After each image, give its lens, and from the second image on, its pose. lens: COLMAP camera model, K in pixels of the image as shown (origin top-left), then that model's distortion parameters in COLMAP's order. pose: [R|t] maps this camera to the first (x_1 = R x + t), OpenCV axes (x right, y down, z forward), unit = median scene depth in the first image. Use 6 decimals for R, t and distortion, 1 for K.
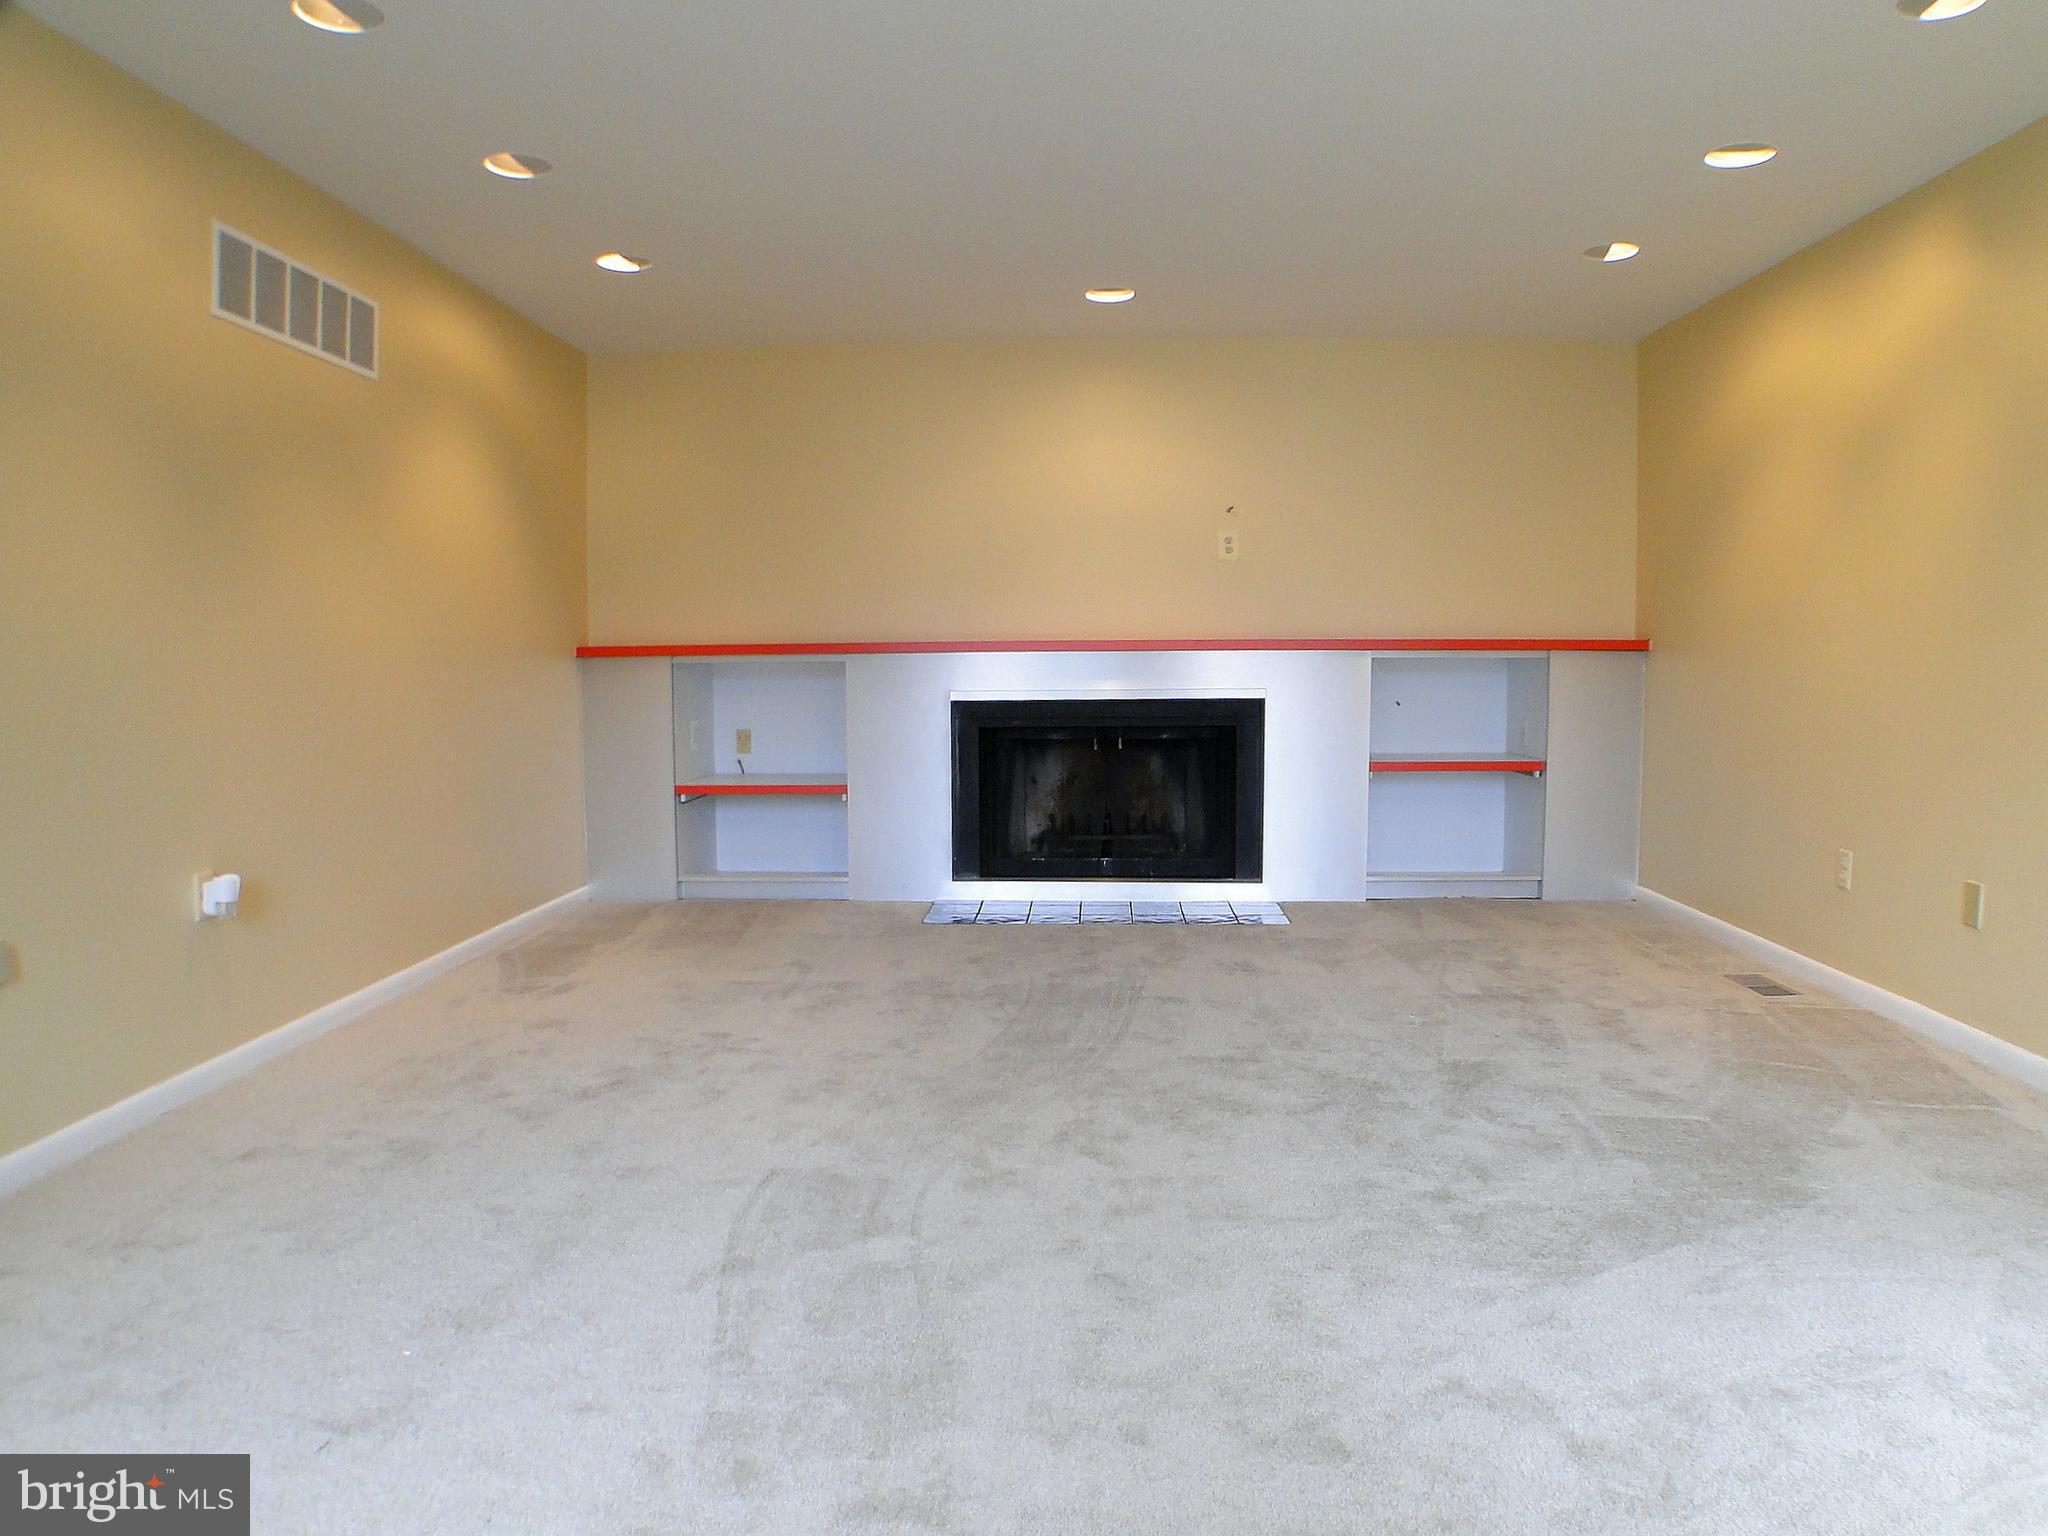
lens RADIAL K [[1340.5, 0, 1021.5], [0, 1340.5, 760.8], [0, 0, 1]] dist [-0.117440, 0.019204]
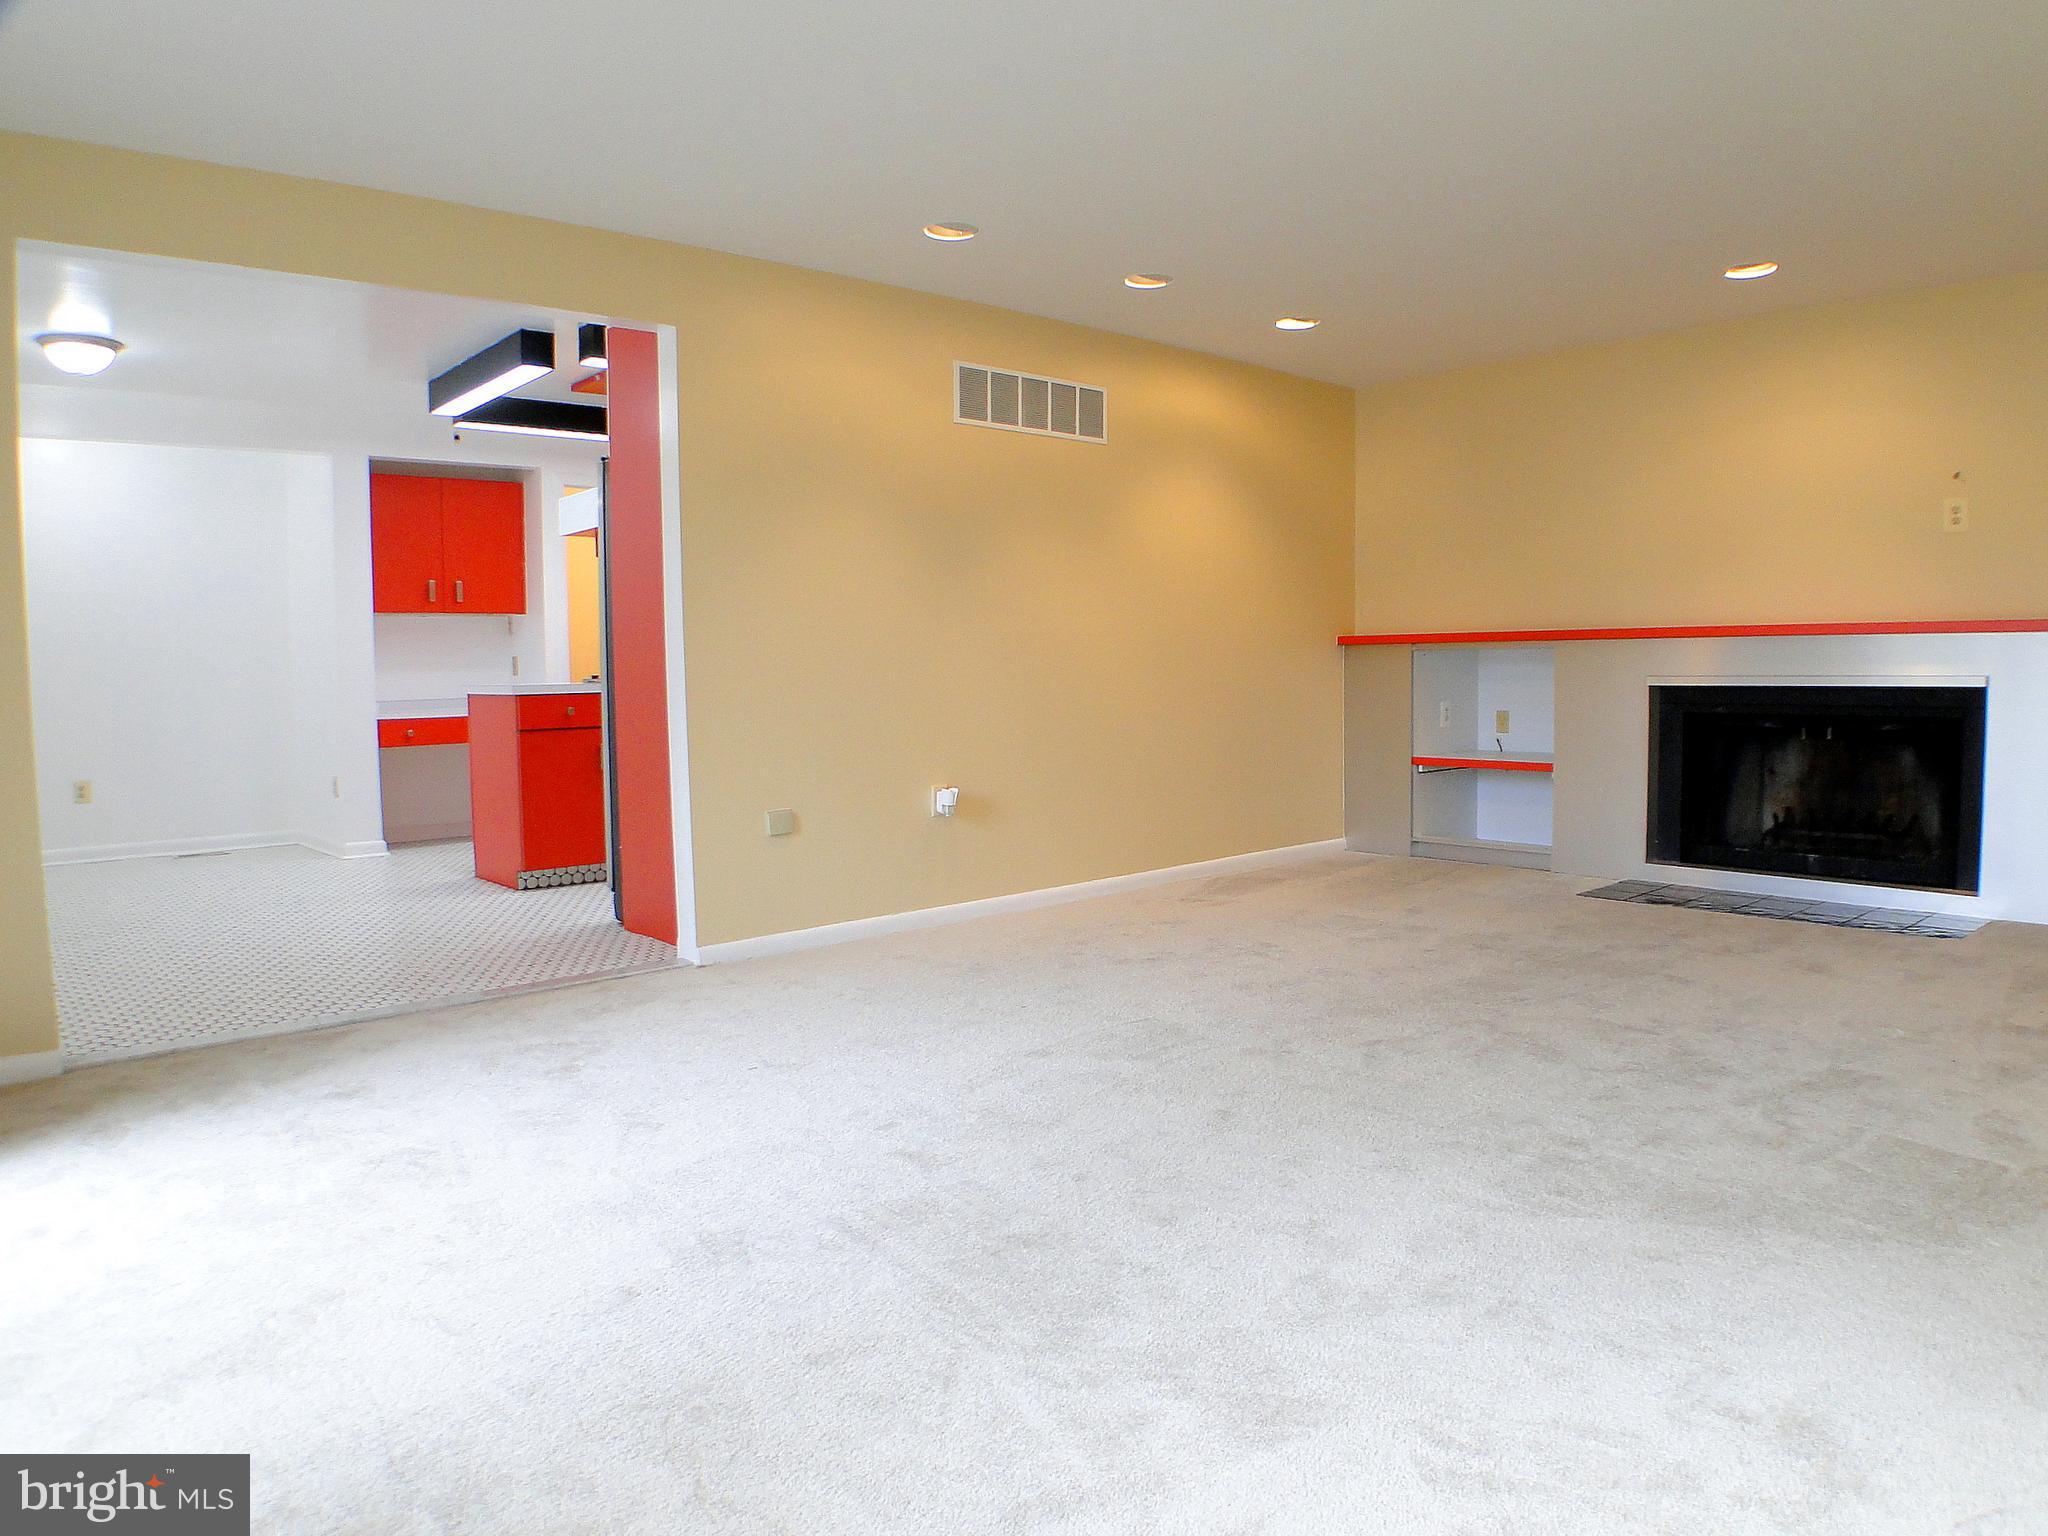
lens RADIAL K [[1340.5, 0, 1062.2], [0, 1340.5, 747.9], [0, 0, 1]] dist [-0.117440, 0.019204]
pose [[0.703136, 0.039793, -0.709941, 0.343855], [-0.042083, 0.999012, 0.014316, 0.007036], [0.709809, 0.019811, 0.704116, -0.019896]]
